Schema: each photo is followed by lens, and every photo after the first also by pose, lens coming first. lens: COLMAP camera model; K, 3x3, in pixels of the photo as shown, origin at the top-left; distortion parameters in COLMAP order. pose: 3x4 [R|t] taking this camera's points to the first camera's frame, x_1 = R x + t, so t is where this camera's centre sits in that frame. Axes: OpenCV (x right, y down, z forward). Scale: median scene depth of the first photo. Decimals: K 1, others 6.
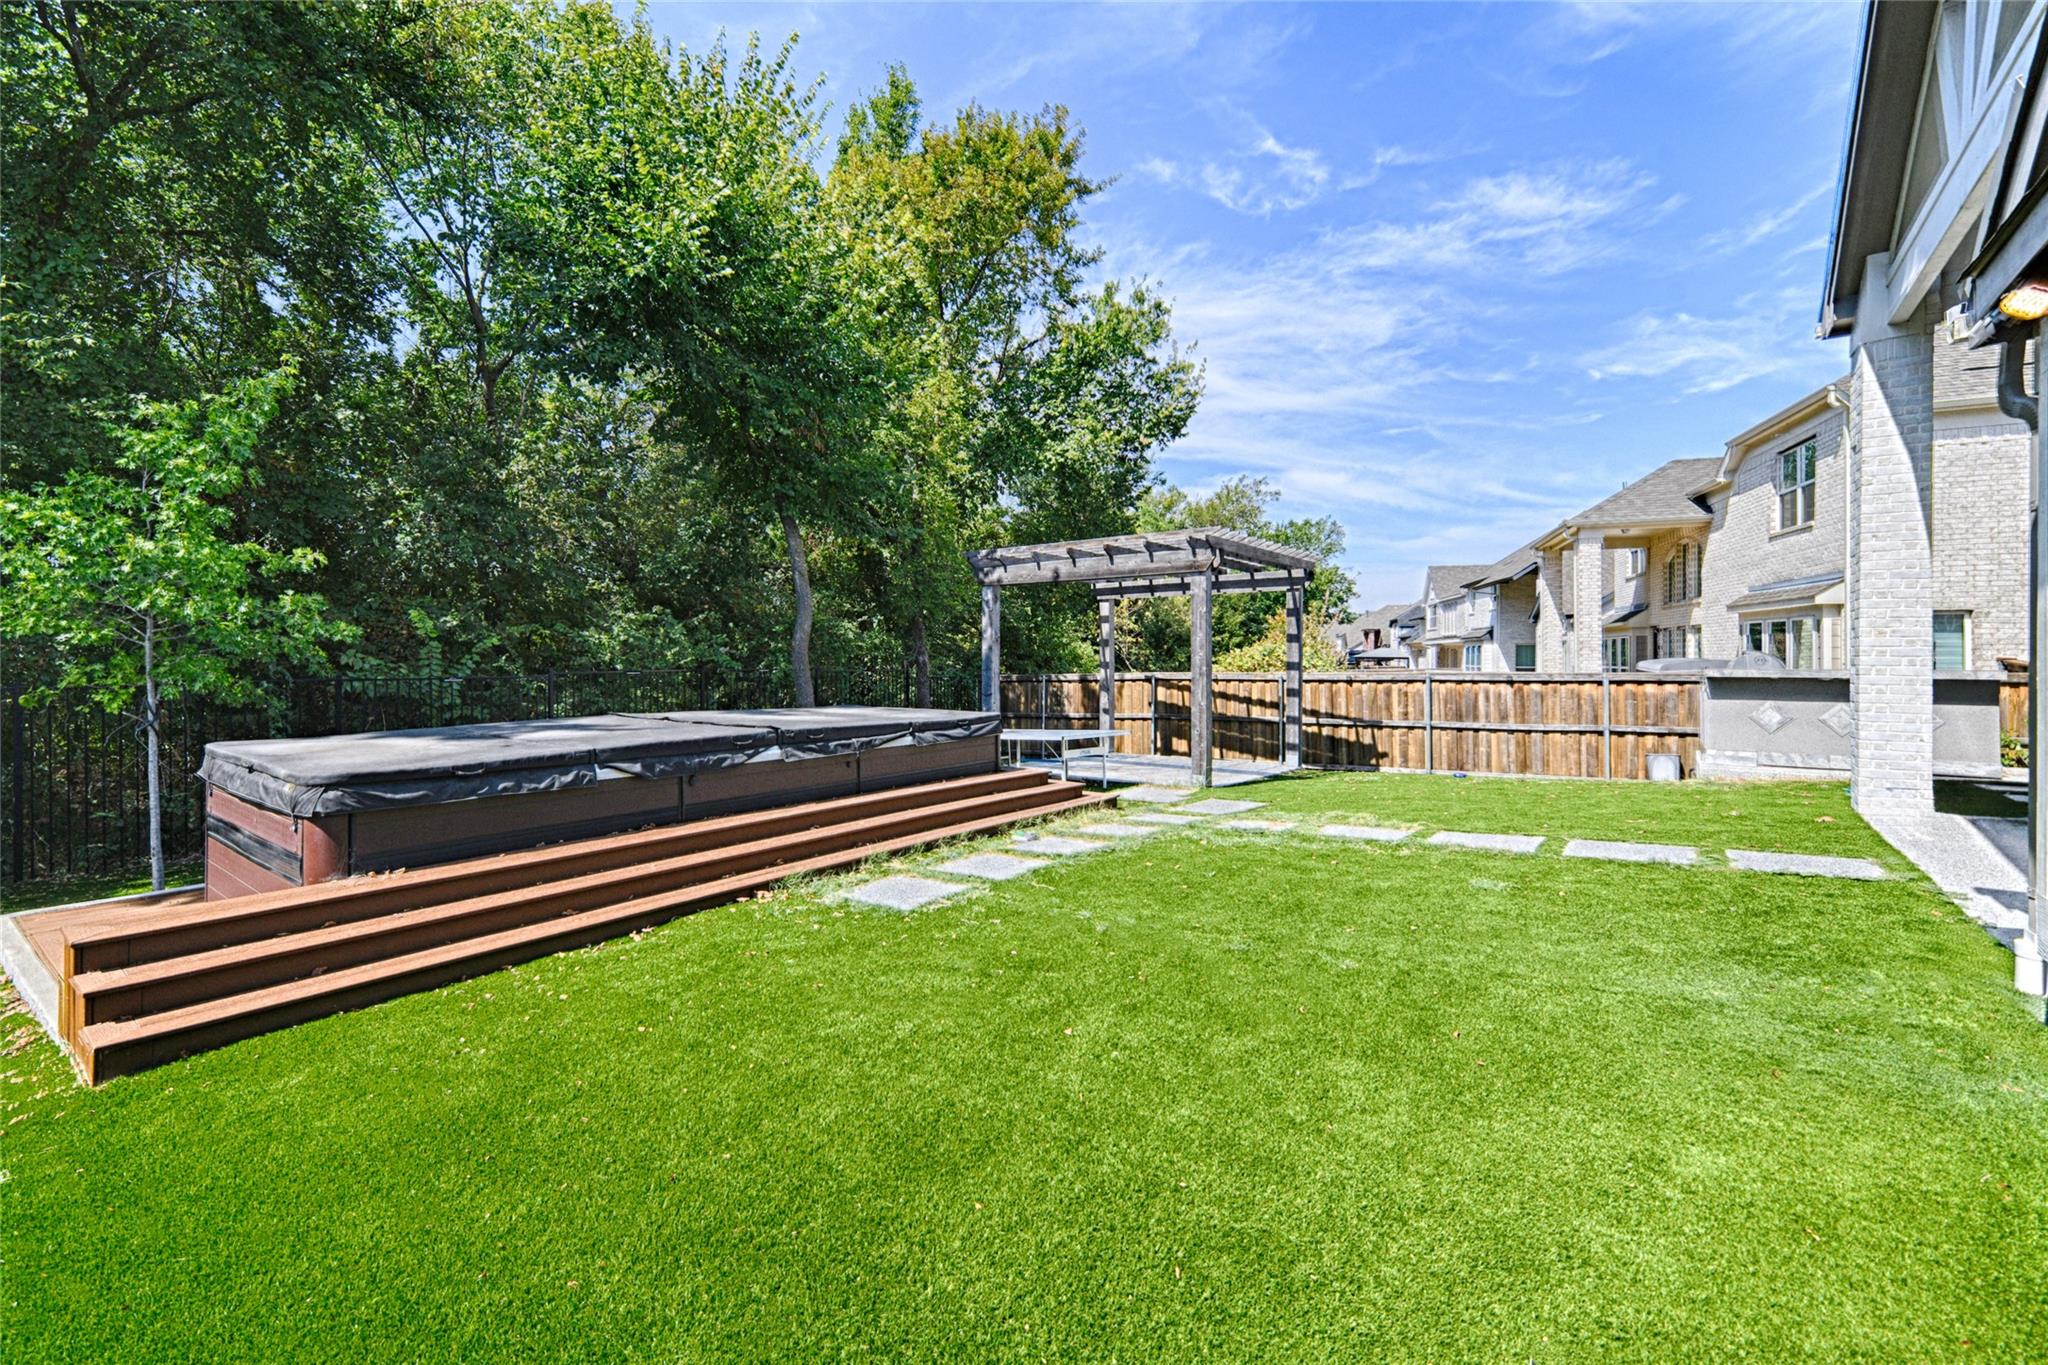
lens RADIAL K [[850.1, 0, 1028.5], [0, 850.1, 666.5], [0, 0, 1]] dist [0.015247, -0.000875]
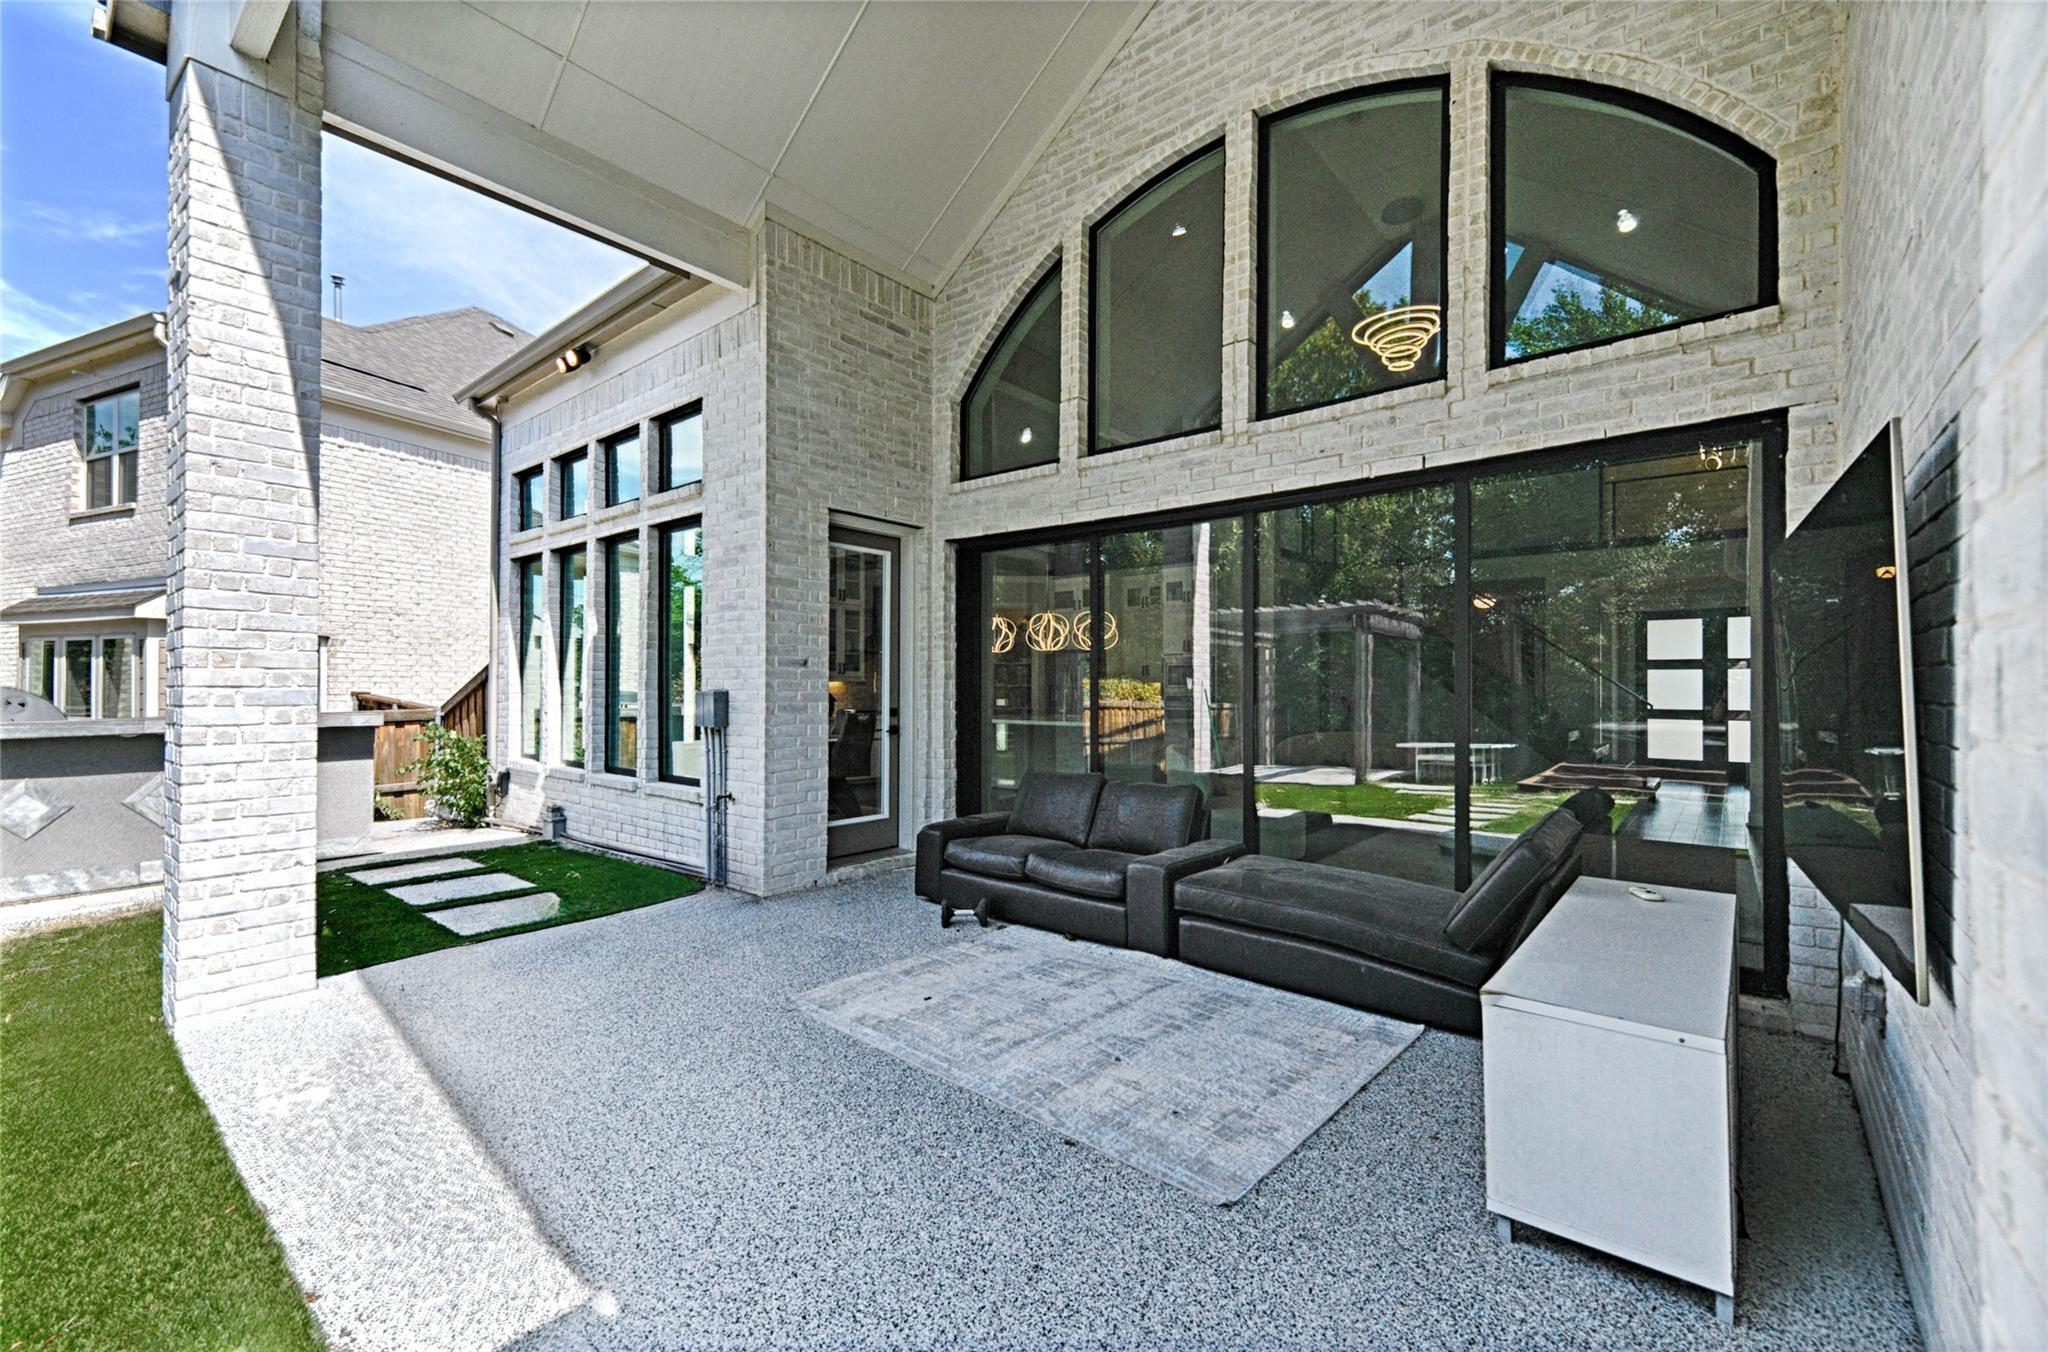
lens RADIAL K [[815.8, 0, 1024.0], [0, 815.8, 676.0], [0, 0, 1]] dist [0.001032, 0.000167]
pose [[0.016232, 0.014694, 0.999760, 0.249539], [0.006203, 0.999871, -0.014796, -0.009432], [-0.999849, 0.006441, 0.016139, 0.252918]]
